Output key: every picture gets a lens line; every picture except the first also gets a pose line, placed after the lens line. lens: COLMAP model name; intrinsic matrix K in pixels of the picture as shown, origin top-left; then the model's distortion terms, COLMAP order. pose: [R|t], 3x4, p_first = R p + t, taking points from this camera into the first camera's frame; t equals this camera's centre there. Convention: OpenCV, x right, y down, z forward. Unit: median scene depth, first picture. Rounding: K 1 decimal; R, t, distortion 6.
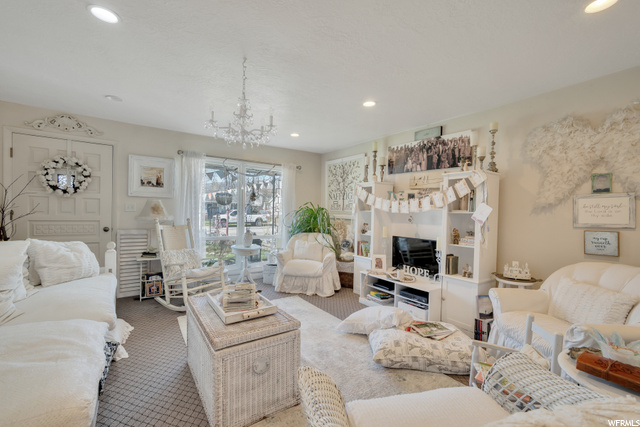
lens RADIAL K [[281.7, 0, 320.0], [0, 281.7, 213.5], [0, 0, 1]] dist [0.014634, -0.000128]
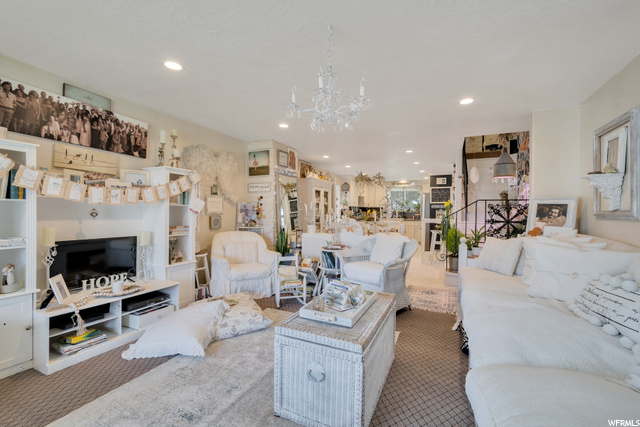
lens RADIAL K [[281.7, 0, 320.0], [0, 281.7, 213.5], [0, 0, 1]] dist [0.014634, -0.000128]
pose [[-0.521860, -0.029360, 0.852526, -0.600367], [-0.012997, 0.999565, 0.026469, -0.005553], [-0.852932, 0.002733, -0.522015, 0.894695]]
